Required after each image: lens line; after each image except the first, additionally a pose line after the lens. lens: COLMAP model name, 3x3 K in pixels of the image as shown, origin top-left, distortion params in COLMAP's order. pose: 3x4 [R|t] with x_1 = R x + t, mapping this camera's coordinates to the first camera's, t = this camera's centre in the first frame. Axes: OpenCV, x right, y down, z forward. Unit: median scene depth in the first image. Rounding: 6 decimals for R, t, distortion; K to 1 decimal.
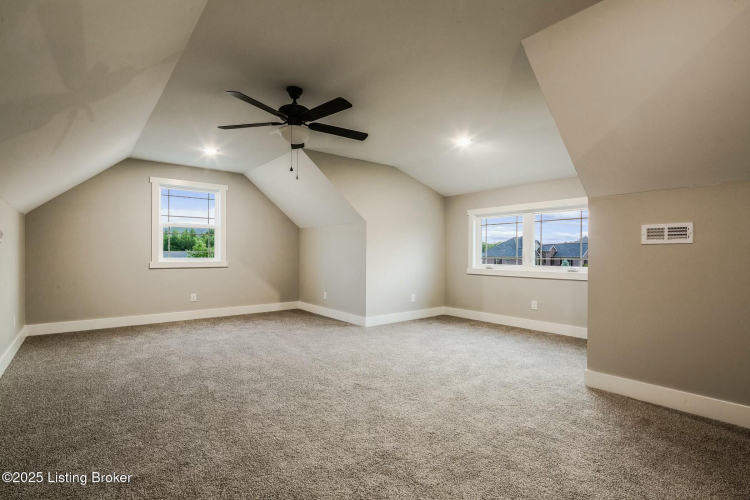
lens RADIAL K [[362.2, 0, 378.5], [0, 362.2, 254.8], [0, 0, 1]] dist [-0.000135, -0.000225]
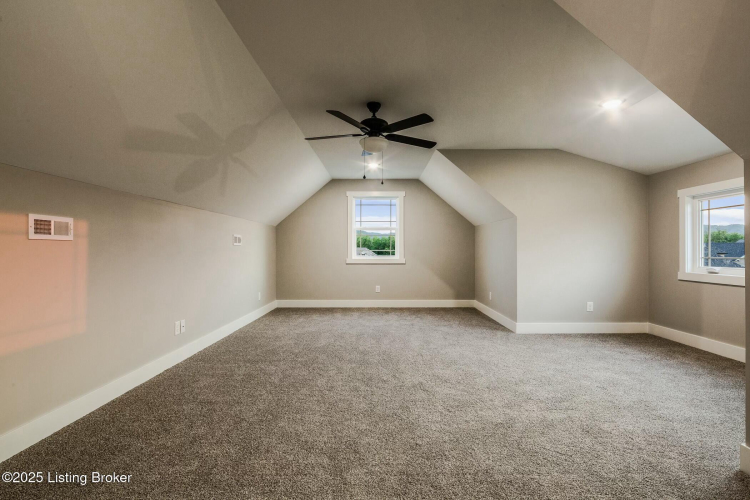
lens RADIAL K [[363.8, 0, 380.3], [0, 363.8, 250.7], [0, 0, 1]] dist [0.001802, -0.000051]
pose [[0.777515, -0.004412, -0.628848, 0.273175], [0.001695, 0.999986, -0.004920, -0.002293], [0.628862, 0.002760, 0.777512, 0.083669]]
